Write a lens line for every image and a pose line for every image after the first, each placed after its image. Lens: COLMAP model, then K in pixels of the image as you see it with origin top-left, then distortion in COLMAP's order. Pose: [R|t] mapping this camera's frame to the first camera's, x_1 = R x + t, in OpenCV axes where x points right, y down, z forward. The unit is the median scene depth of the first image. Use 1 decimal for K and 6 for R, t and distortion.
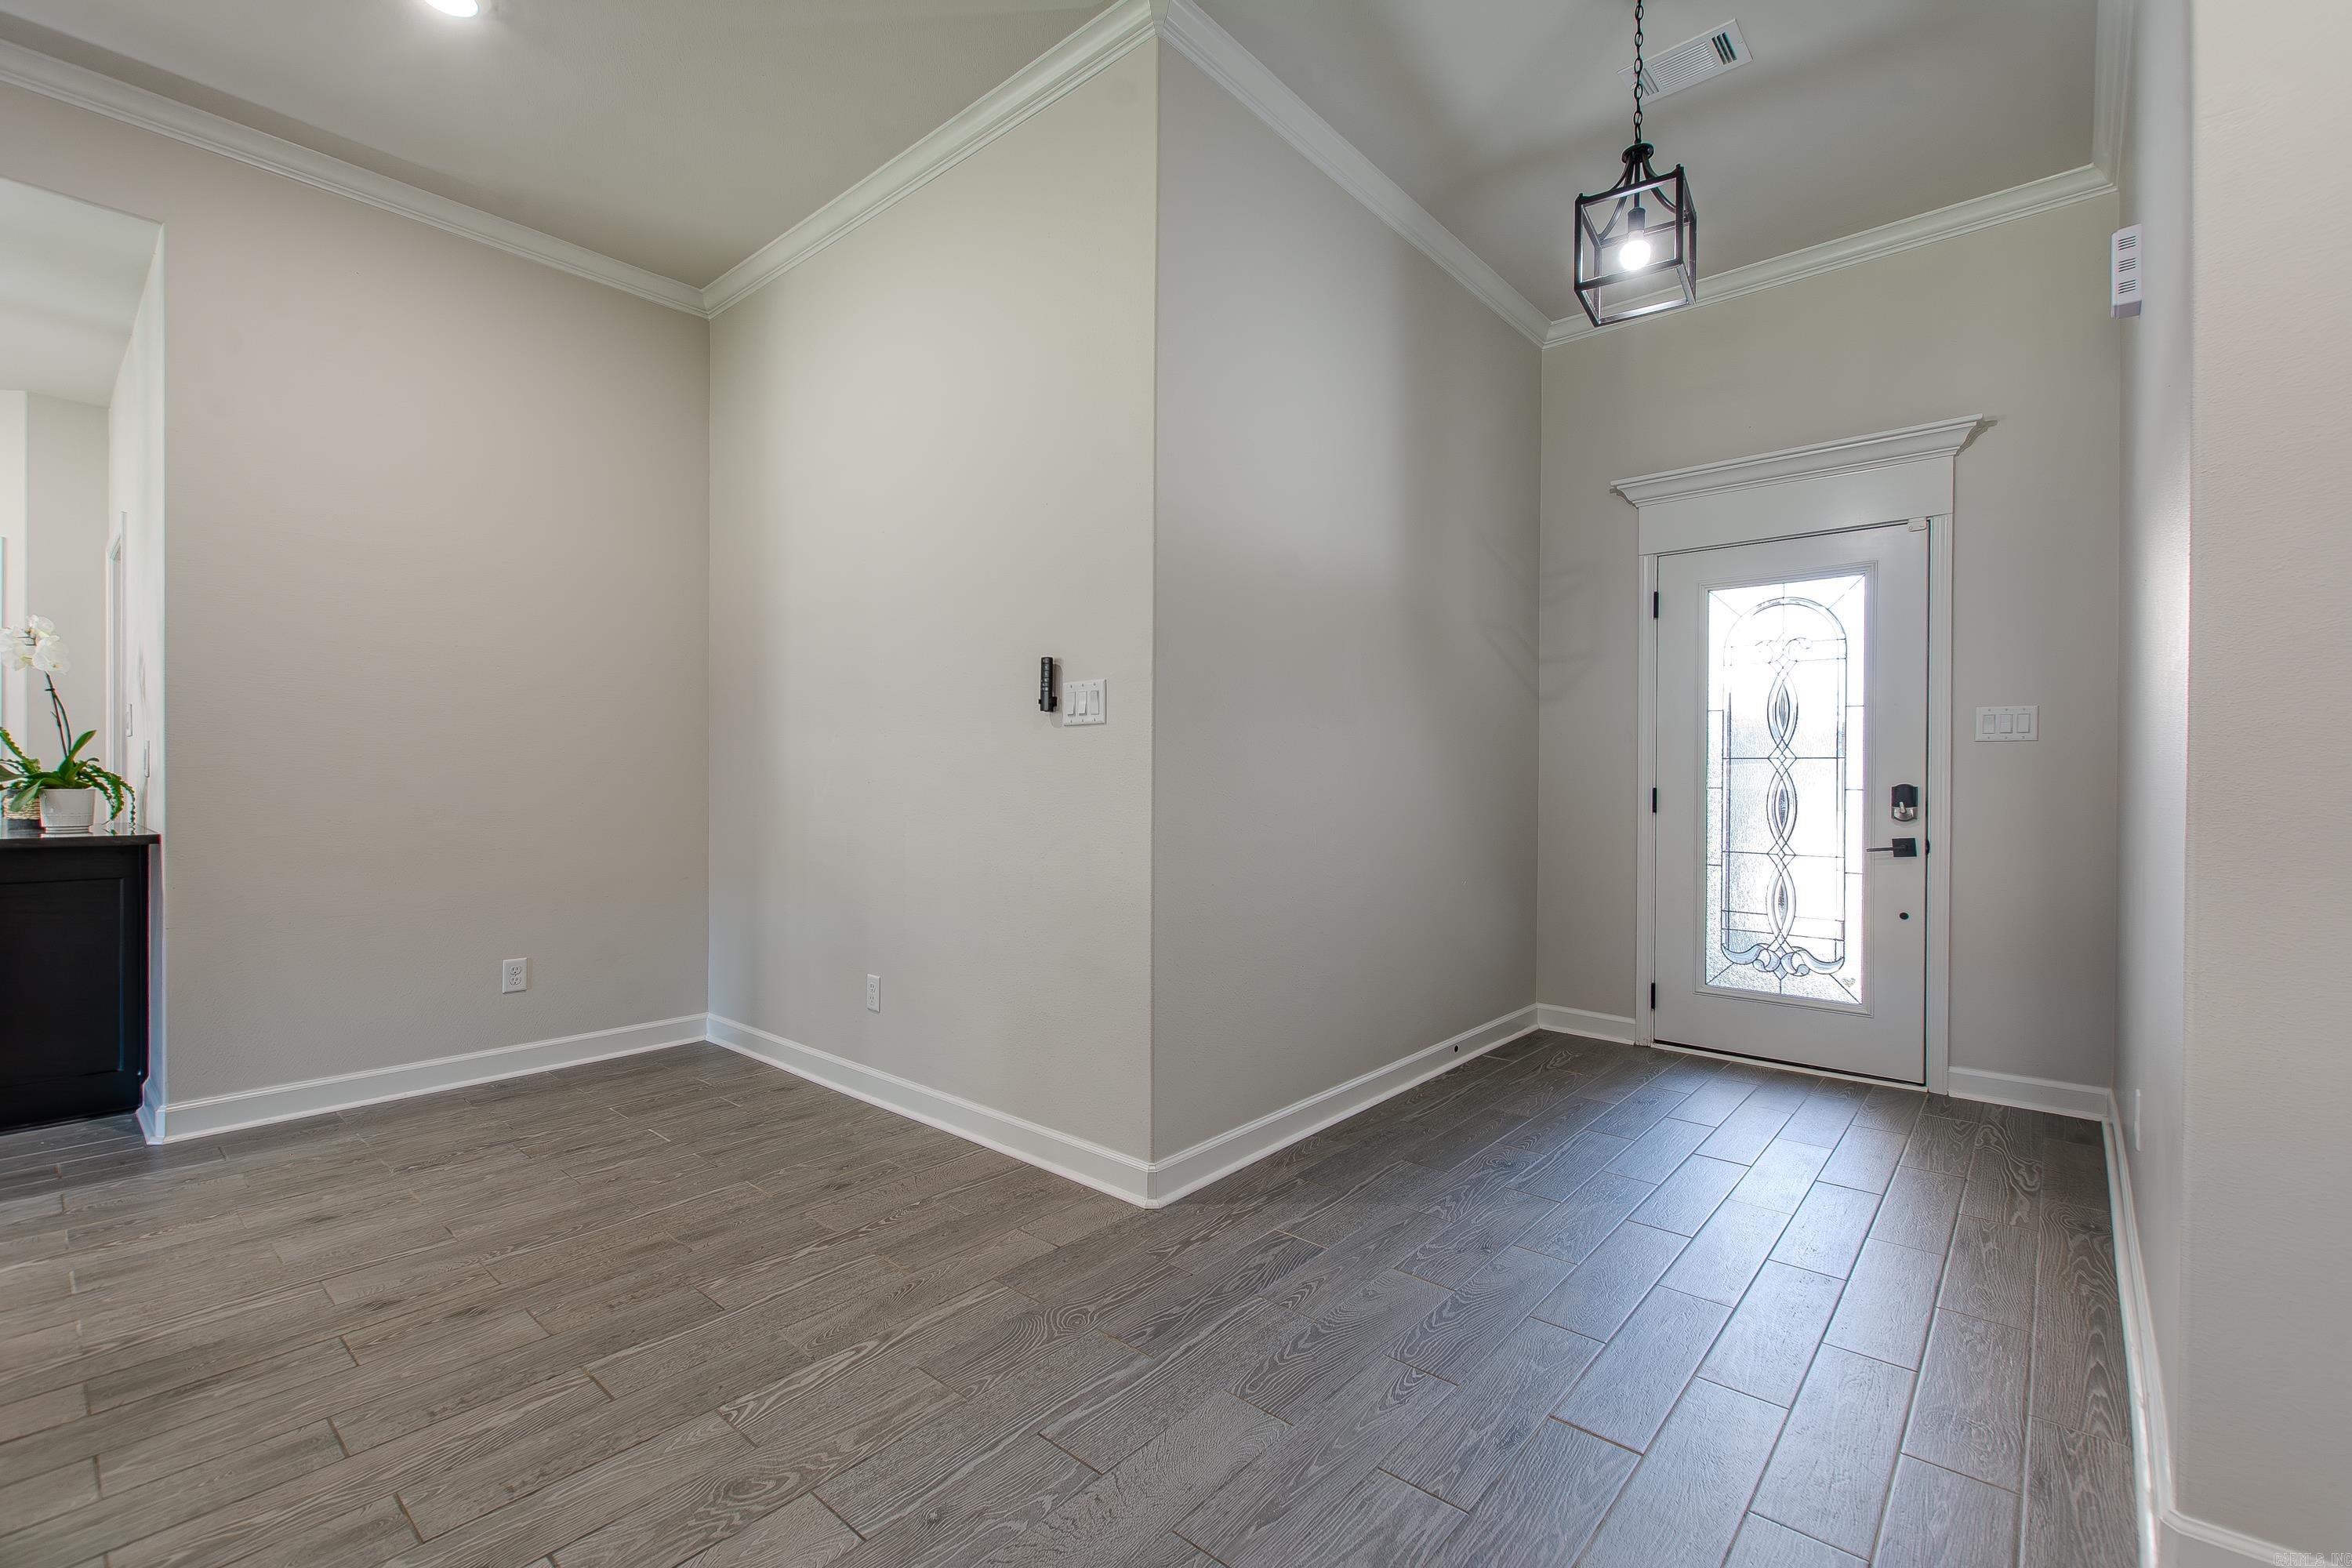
lens RADIAL K [[1014.0, 0, 1193.1], [0, 1014.0, 784.3], [0, 0, 1]] dist [0.006446, -0.003542]
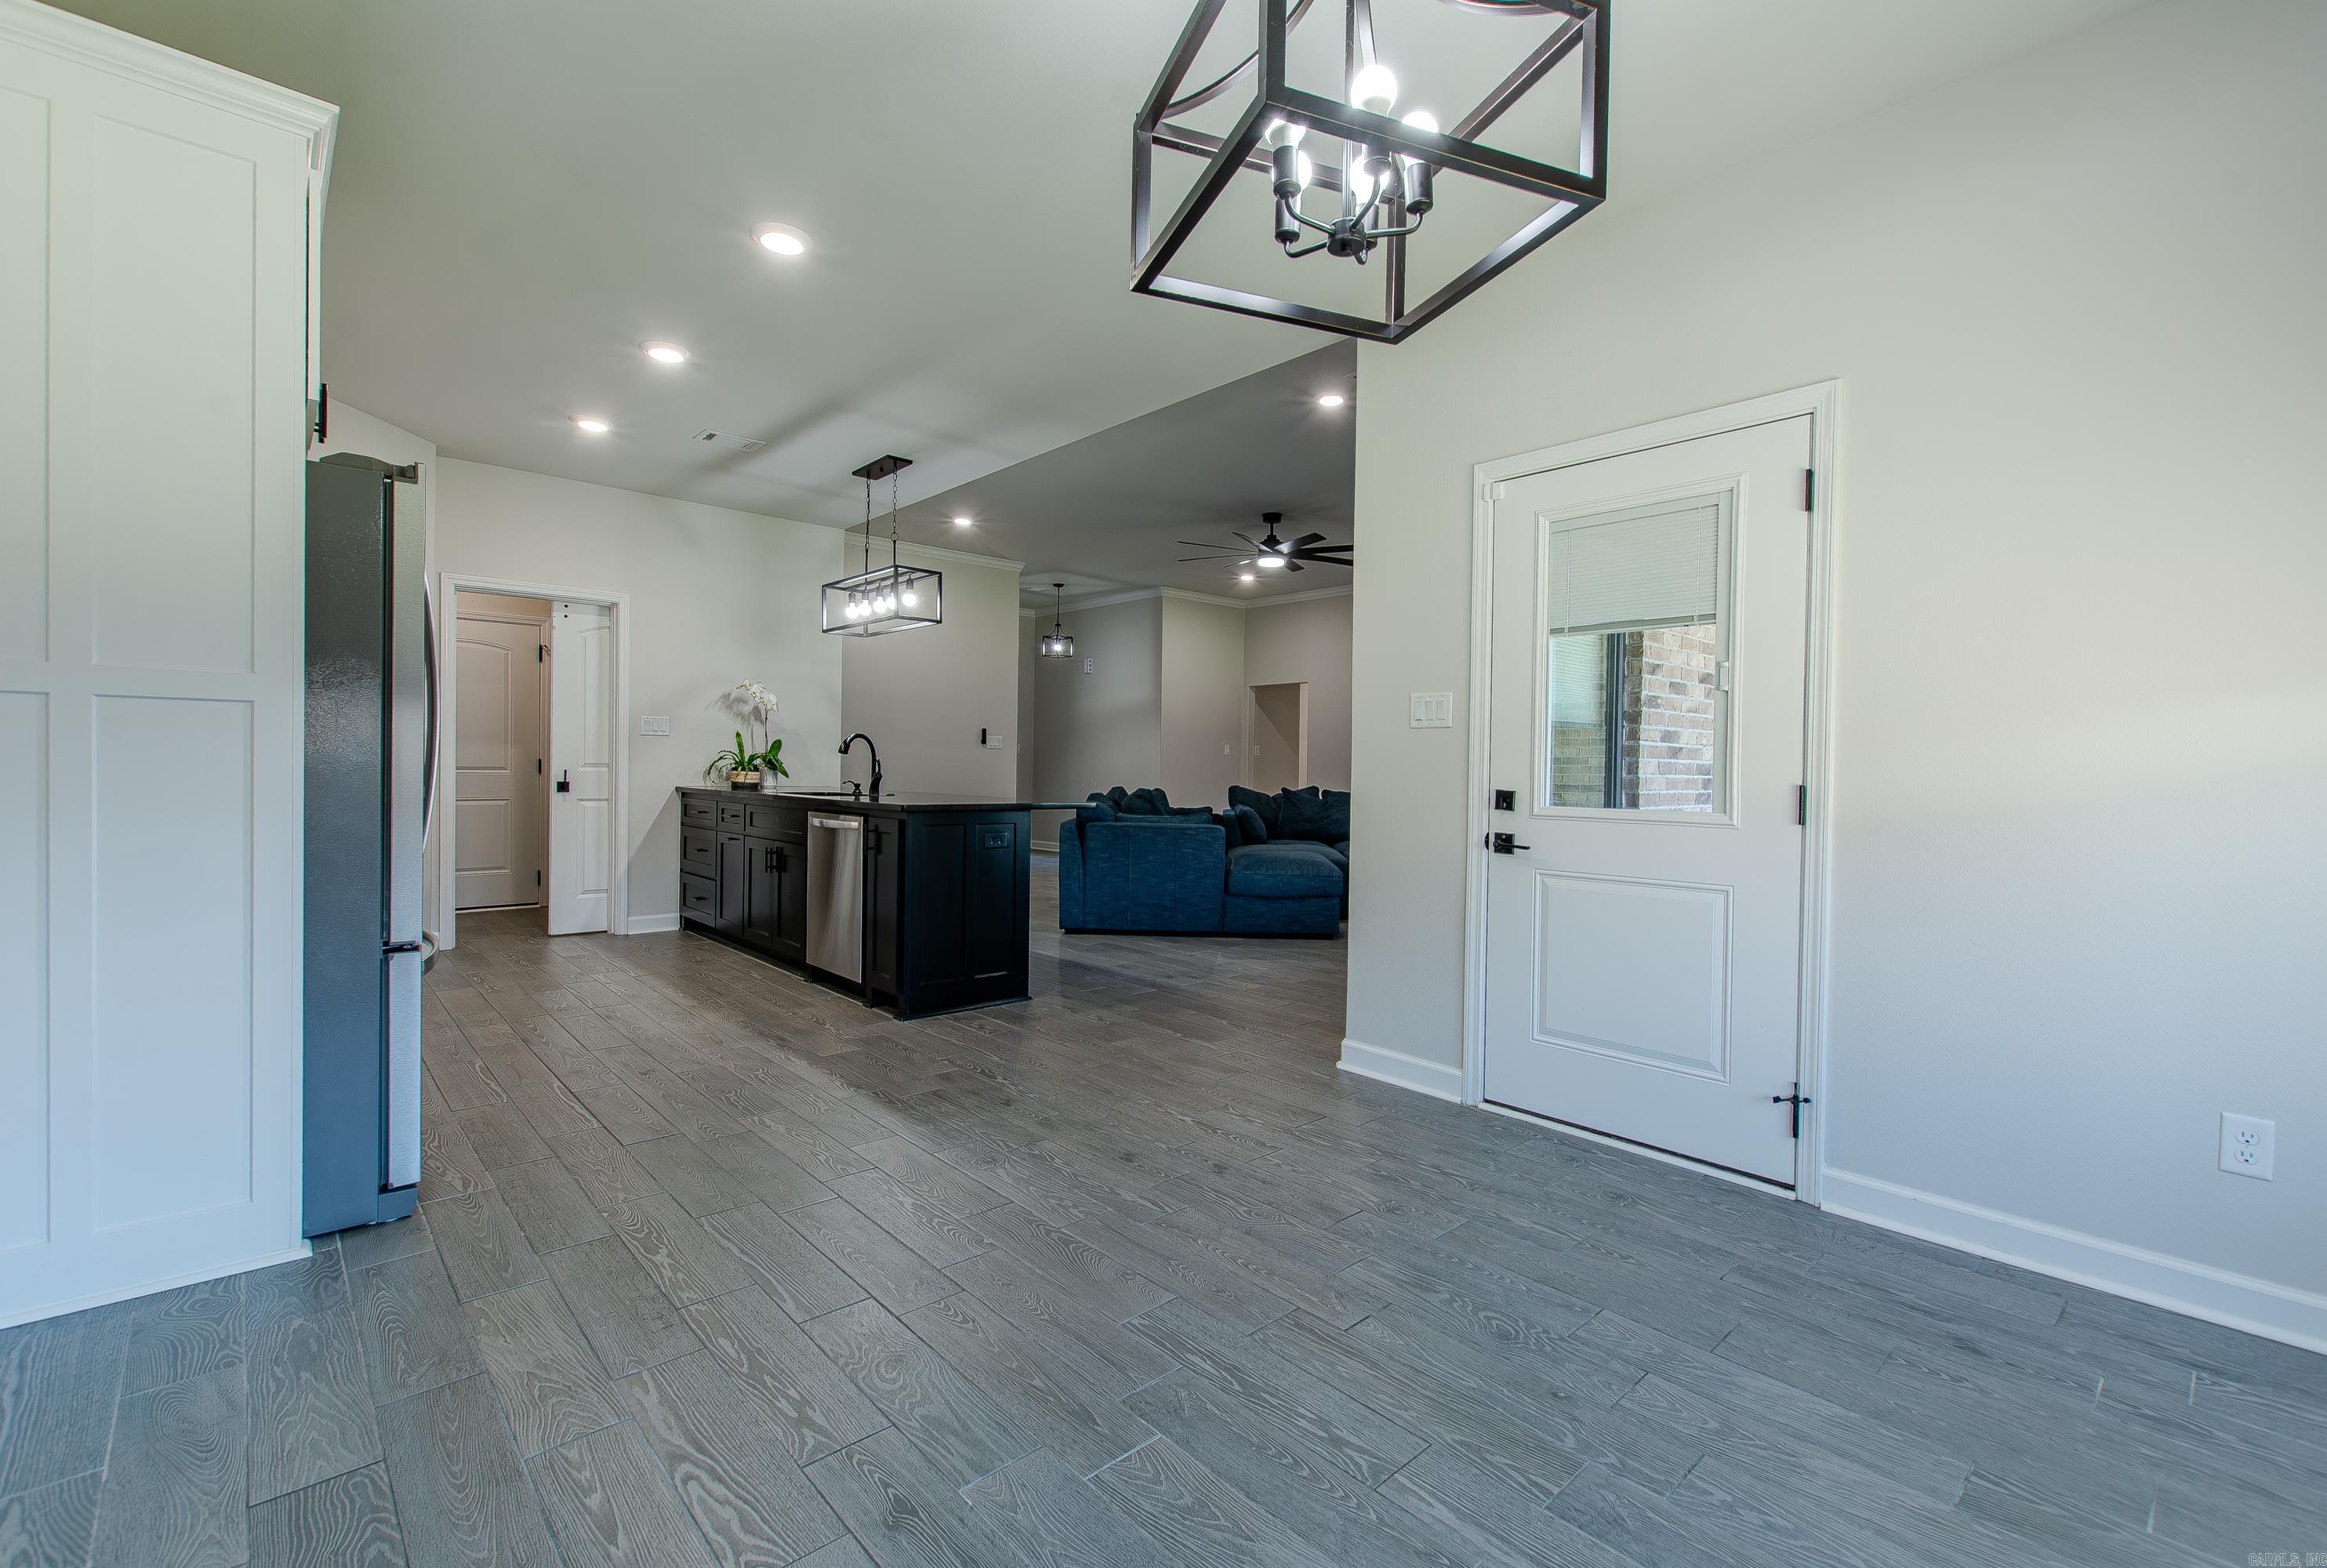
lens RADIAL K [[1017.1, 0, 1185.9], [0, 1017.1, 783.1], [0, 0, 1]] dist [0.004470, -0.002073]
pose [[0.118821, -0.018665, 0.992740, -2.750808], [-0.010046, 0.999750, 0.019999, -0.011730], [-0.992865, -0.012349, 0.118603, -0.071359]]
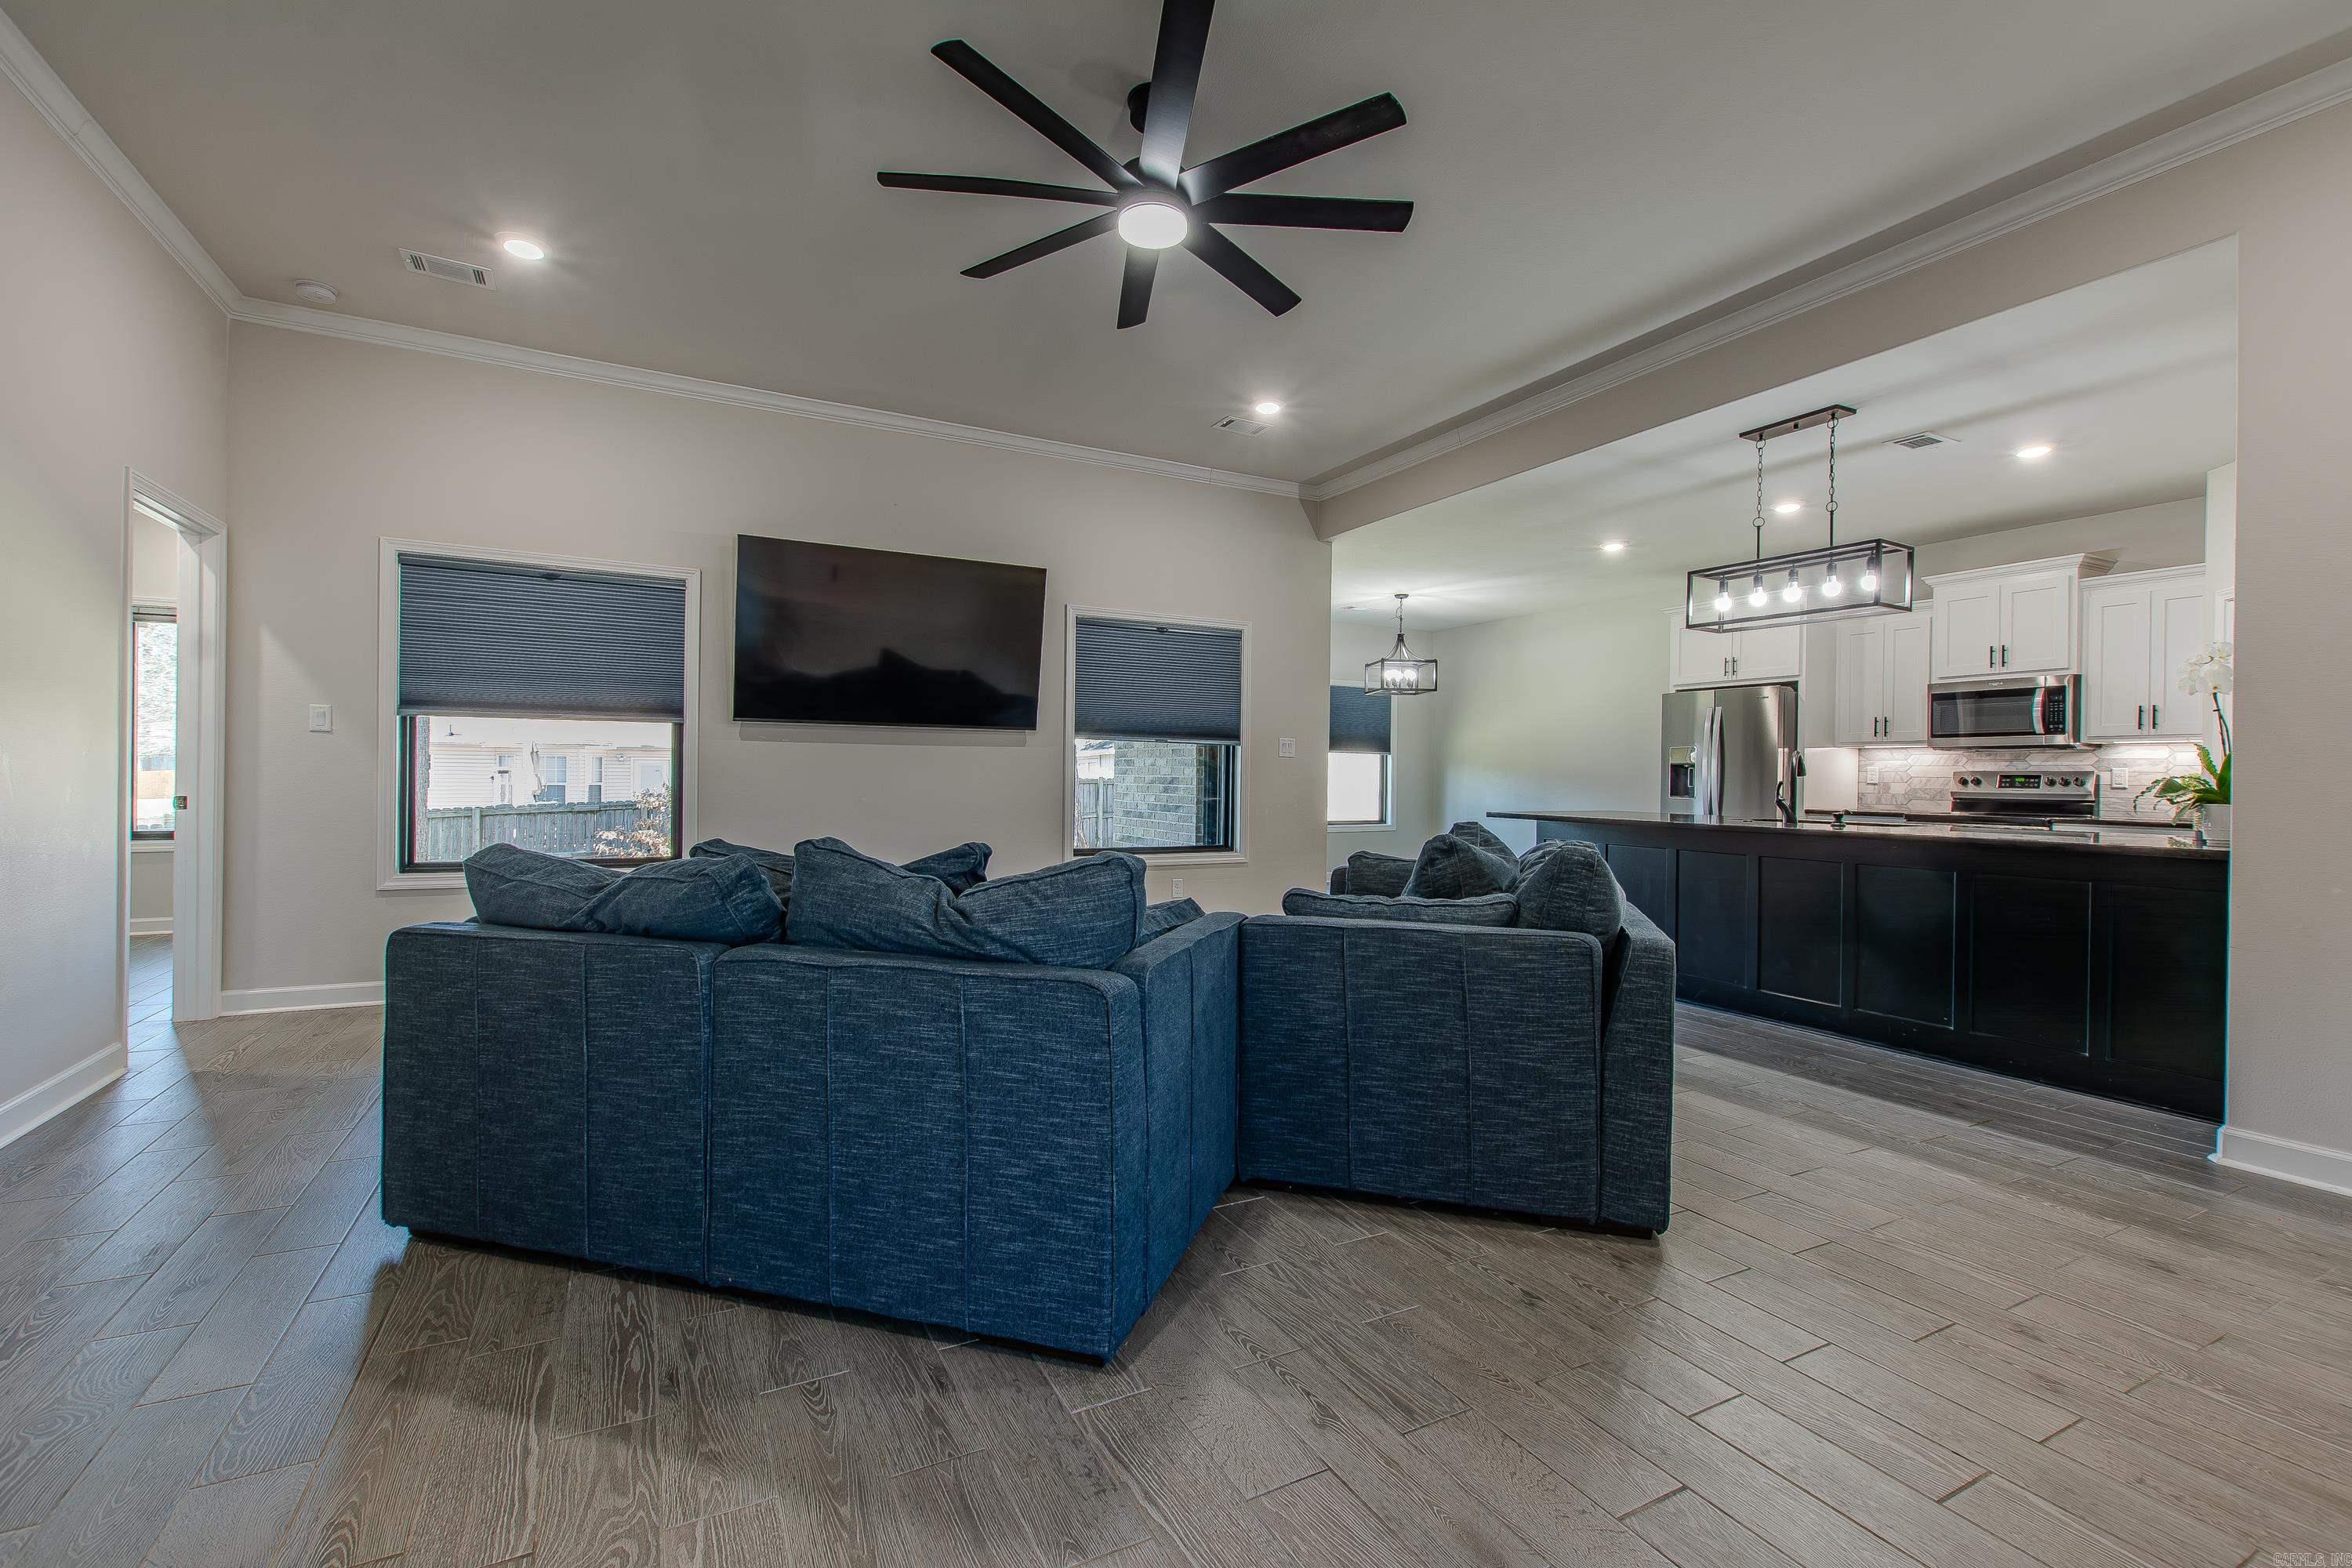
lens RADIAL K [[1014.0, 0, 1181.5], [0, 1014.0, 783.6], [0, 0, 1]] dist [0.006446, -0.003542]
pose [[-0.370198, -0.002707, -0.928949, 0.233193], [-0.019784, 0.999792, 0.004971, -0.000196], [0.928742, 0.020219, -0.370174, 0.350203]]
